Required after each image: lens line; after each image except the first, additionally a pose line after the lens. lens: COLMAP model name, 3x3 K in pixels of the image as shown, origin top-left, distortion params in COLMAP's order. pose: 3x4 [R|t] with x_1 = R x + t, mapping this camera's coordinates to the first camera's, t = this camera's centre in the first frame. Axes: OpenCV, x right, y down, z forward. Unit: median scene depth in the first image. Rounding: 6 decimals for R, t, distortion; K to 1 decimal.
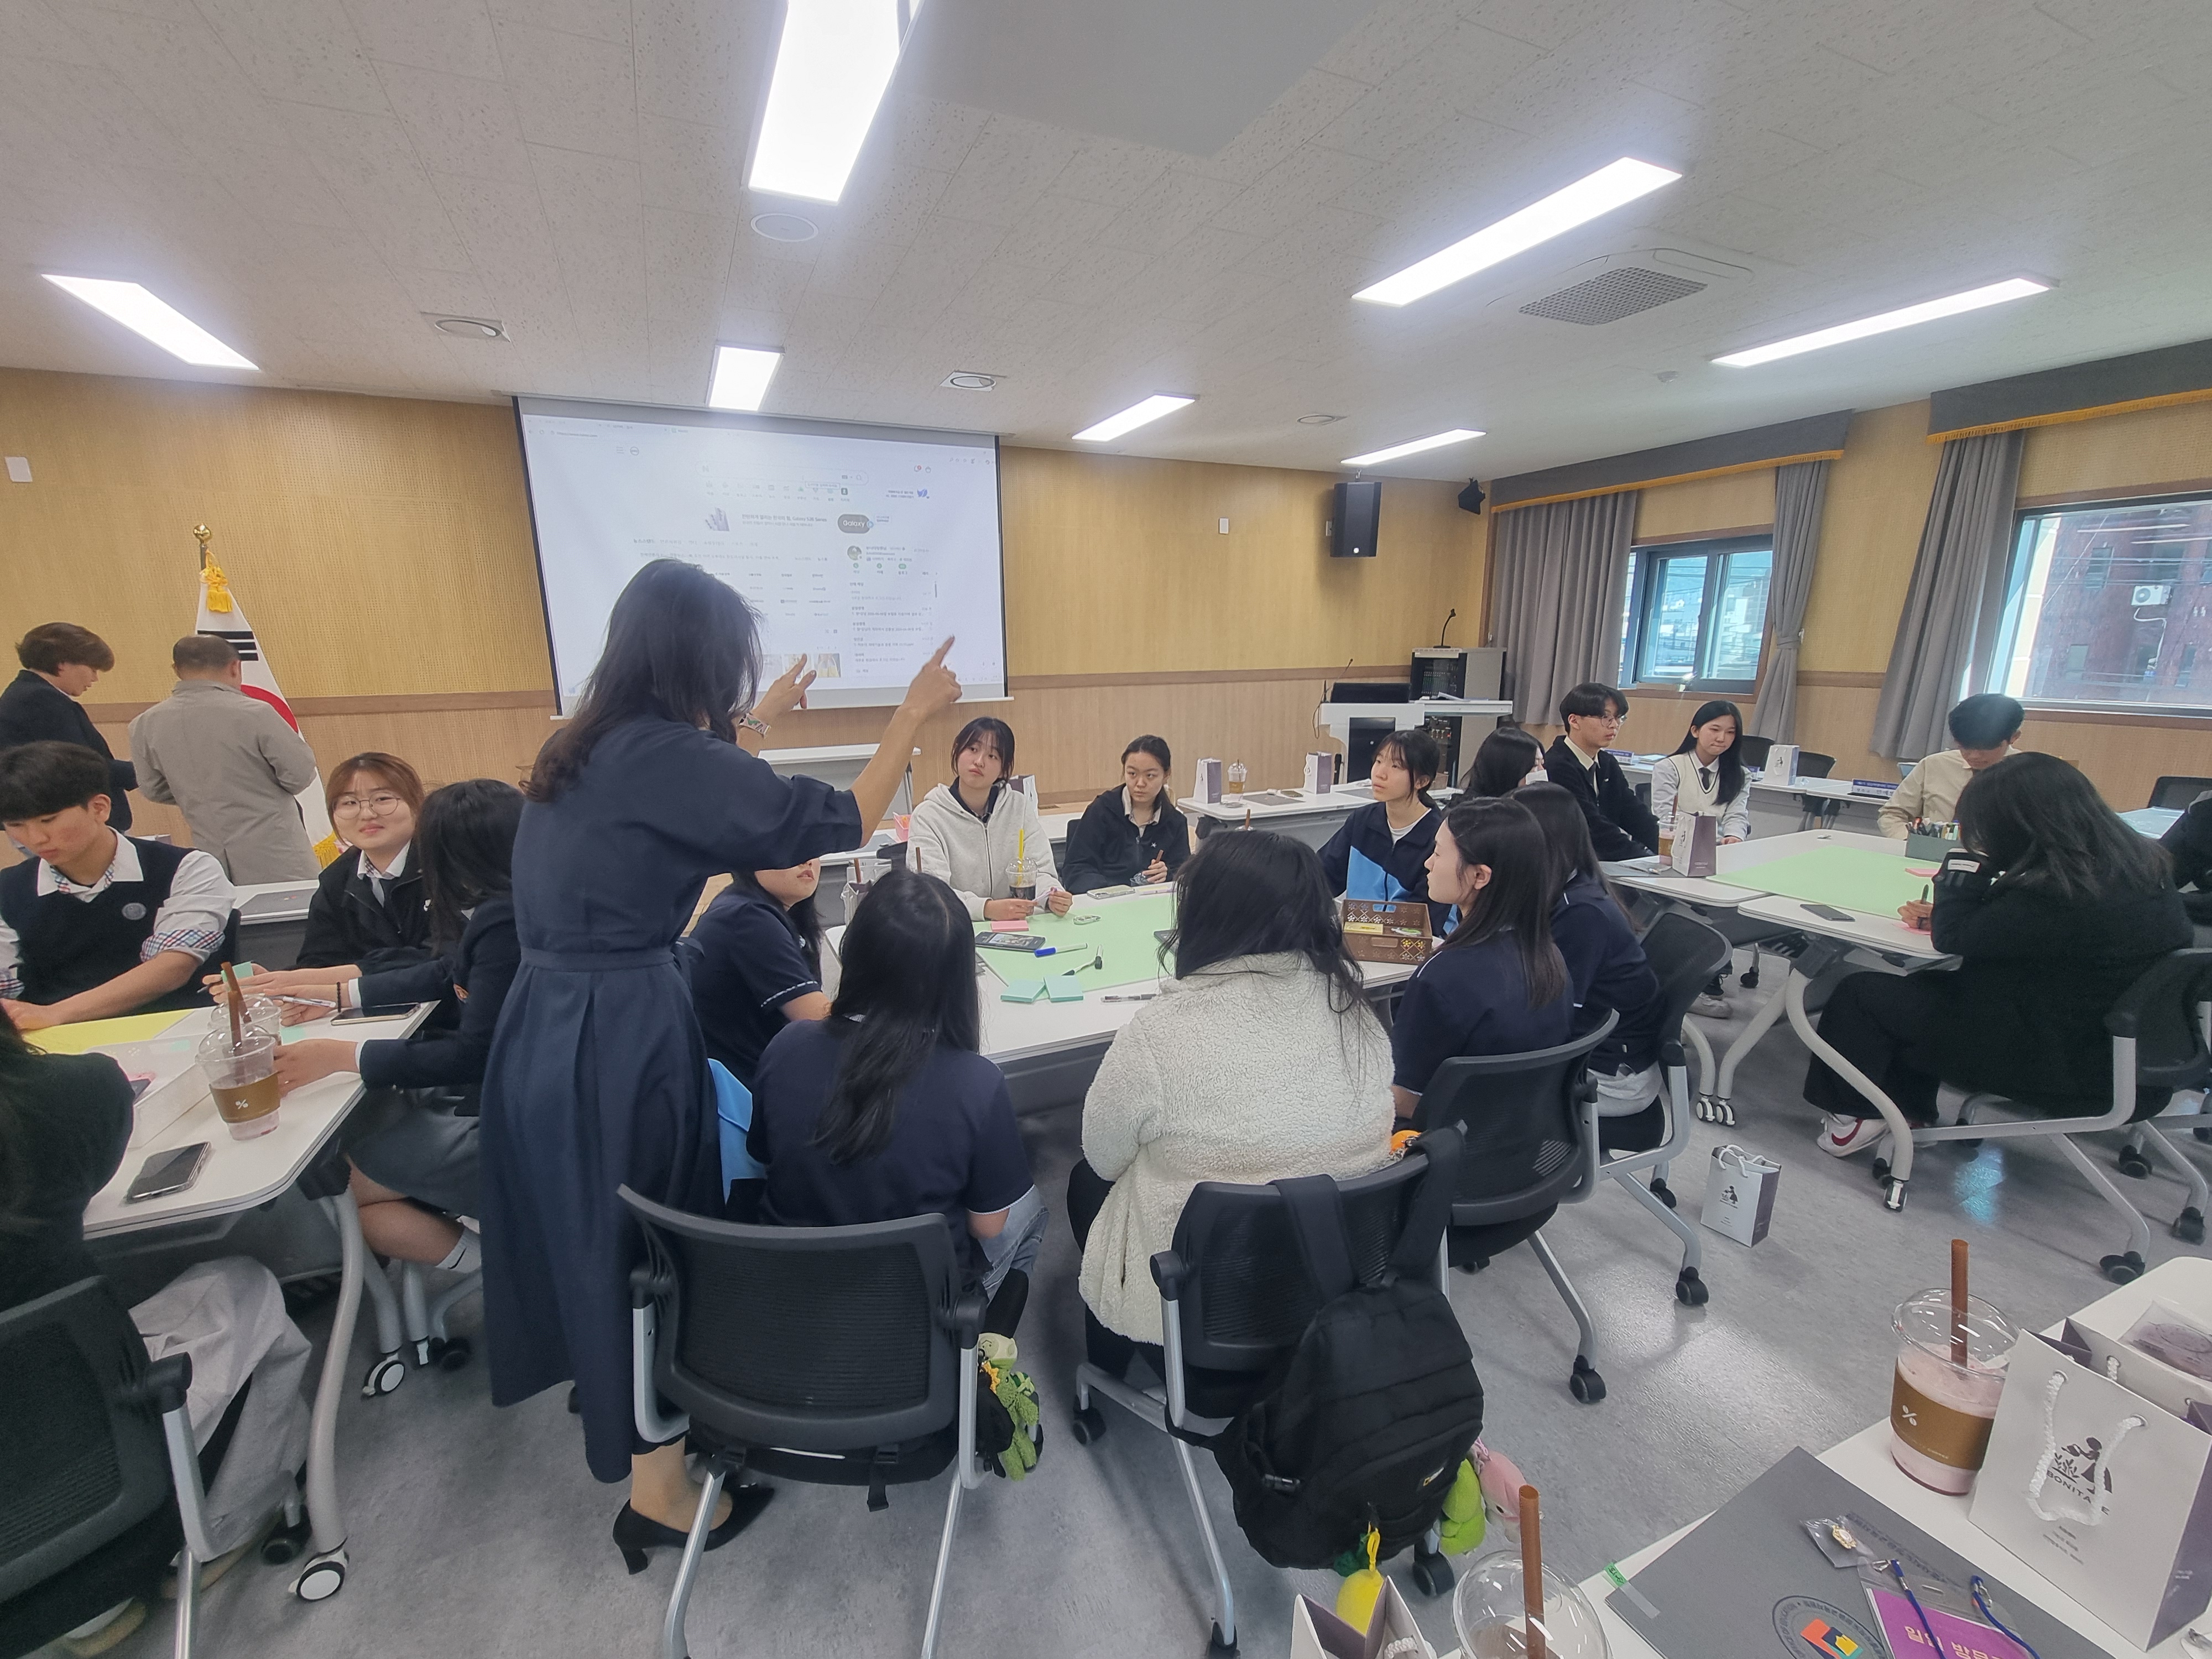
lens RADIAL K [[895.8, 0, 1106.0], [0, 895.8, 829.5], [0, 0, 1]] dist [-0.010816, -0.000092]
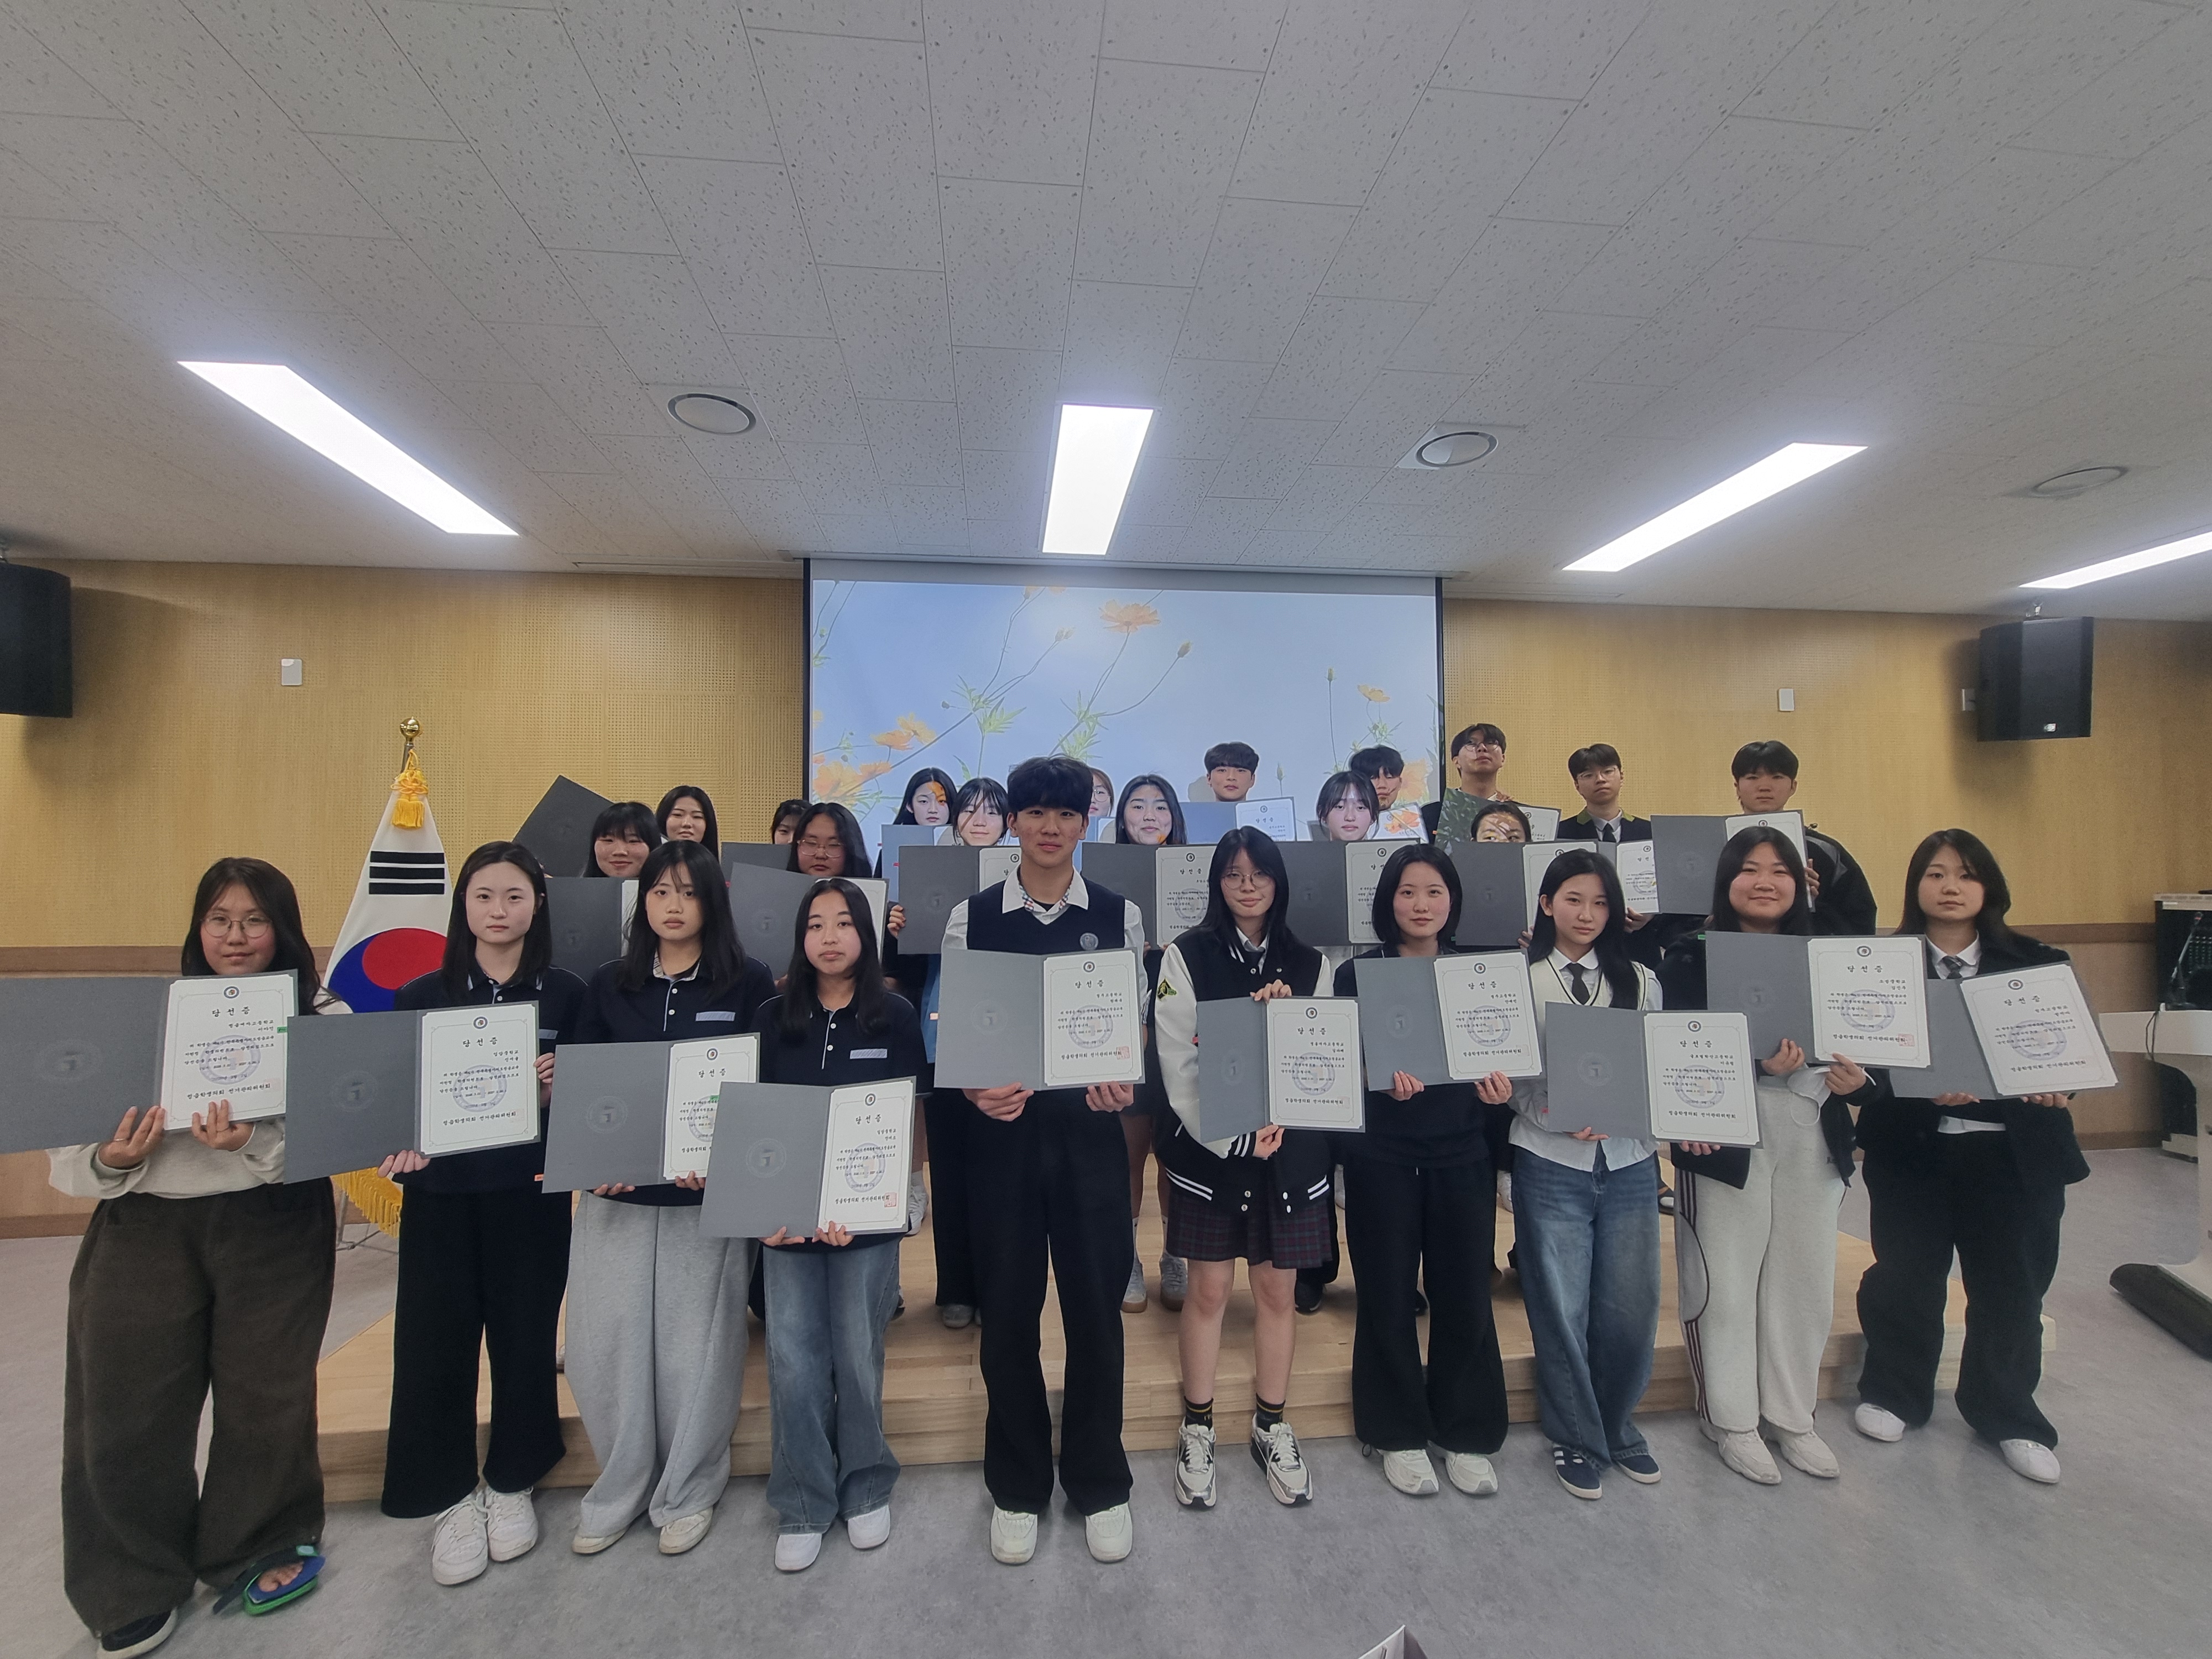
lens RADIAL K [[895.8, 0, 1106.0], [0, 895.8, 829.5], [0, 0, 1]] dist [-0.010816, -0.000092]
pose [[0.948608, -0.003892, -0.316429, -0.173817], [-0.073561, 0.969822, -0.232454, -0.097821], [0.307784, 0.243785, 0.919694, 0.421959]]
